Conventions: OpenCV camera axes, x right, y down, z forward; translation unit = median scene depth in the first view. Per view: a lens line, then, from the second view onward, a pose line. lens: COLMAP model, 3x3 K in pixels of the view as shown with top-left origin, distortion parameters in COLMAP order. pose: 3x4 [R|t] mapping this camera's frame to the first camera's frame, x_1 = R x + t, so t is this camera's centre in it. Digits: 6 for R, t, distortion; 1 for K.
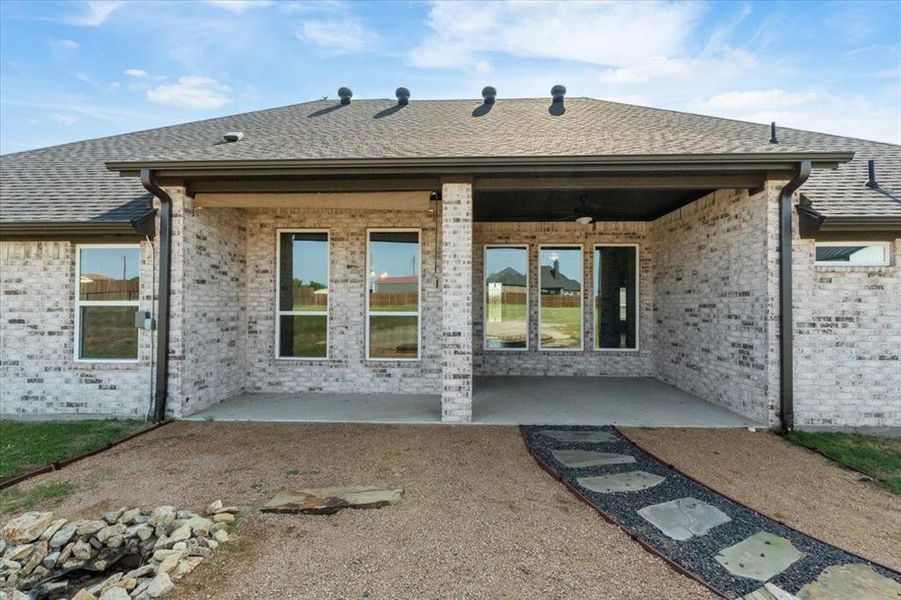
lens RADIAL K [[620.5, 0, 450.5], [0, 620.5, 300.0], [0, 0, 1]] dist [0.002162, 0.000320]
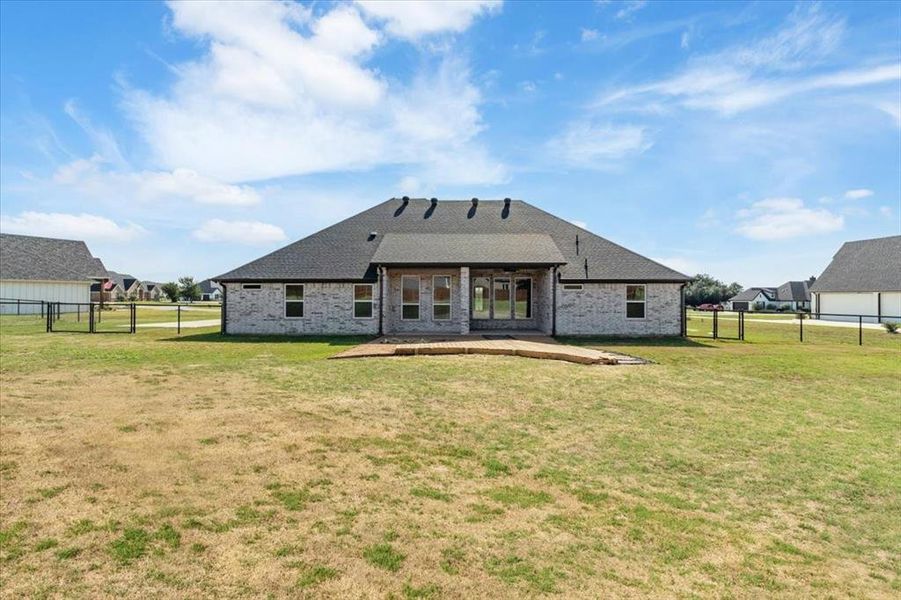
lens RADIAL K [[620.5, 0, 450.5], [0, 620.5, 300.0], [0, 0, 1]] dist [0.002162, 0.000320]
pose [[0.999849, -0.000558, 0.017364, -0.130892], [0.000308, 0.999896, 0.014395, -0.050497], [-0.017370, -0.014388, 0.999746, -2.478798]]
